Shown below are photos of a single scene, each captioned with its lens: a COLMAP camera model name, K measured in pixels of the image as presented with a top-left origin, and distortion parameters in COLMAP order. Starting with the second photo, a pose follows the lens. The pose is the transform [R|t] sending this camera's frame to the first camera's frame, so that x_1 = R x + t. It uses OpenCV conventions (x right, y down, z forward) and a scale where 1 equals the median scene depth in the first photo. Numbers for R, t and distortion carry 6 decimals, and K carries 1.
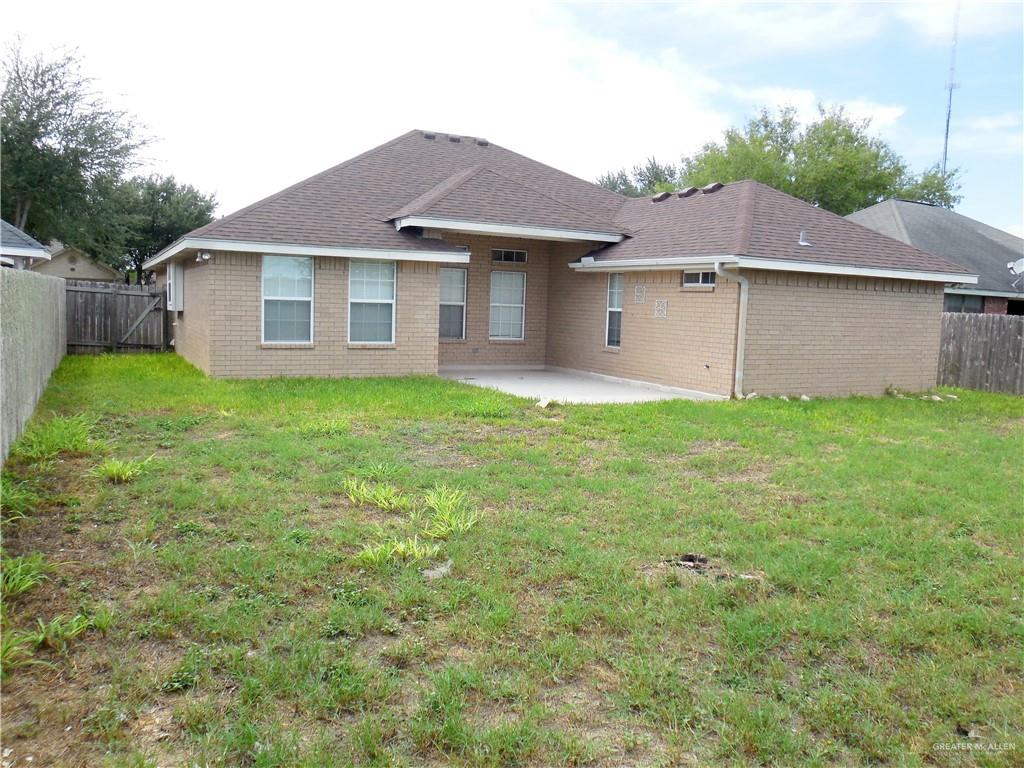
lens RADIAL K [[795.0, 0, 510.5], [0, 795.0, 387.9], [0, 0, 1]] dist [-0.096125, 0.090732]
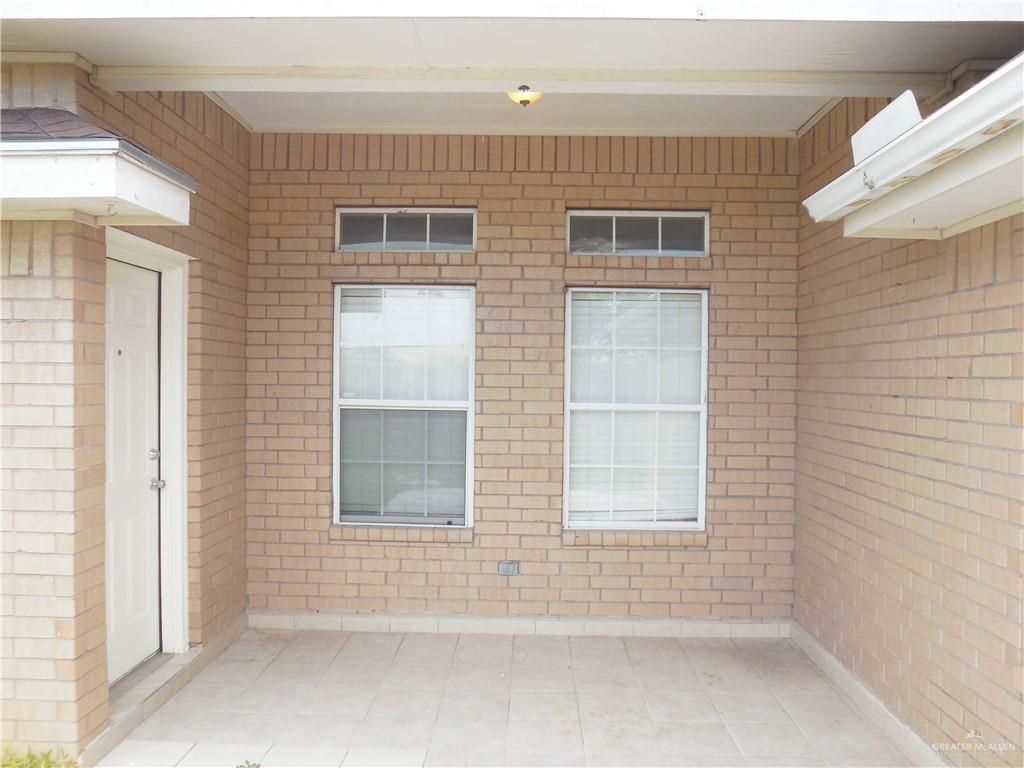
lens RADIAL K [[795.0, 0, 510.5], [0, 795.0, 387.9], [0, 0, 1]] dist [-0.096125, 0.090732]
pose [[0.876240, -0.019471, -0.481482, 0.113084], [-0.032698, 0.994478, -0.099723, -0.099066], [0.480765, 0.103124, 0.870764, 0.891603]]
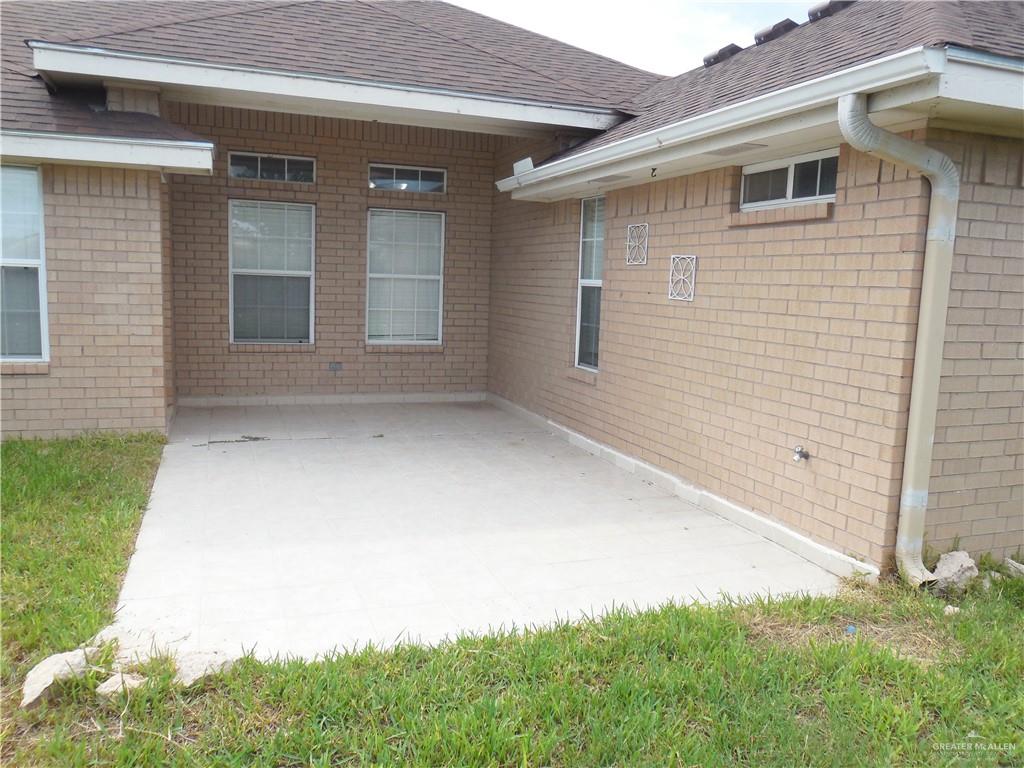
lens RADIAL K [[795.0, 0, 510.5], [0, 795.0, 387.9], [0, 0, 1]] dist [-0.096125, 0.090732]
pose [[0.991946, 0.016607, -0.125570, 0.155795], [-0.014044, 0.999675, 0.021264, -0.054231], [0.125883, -0.019330, 0.991857, 0.612765]]
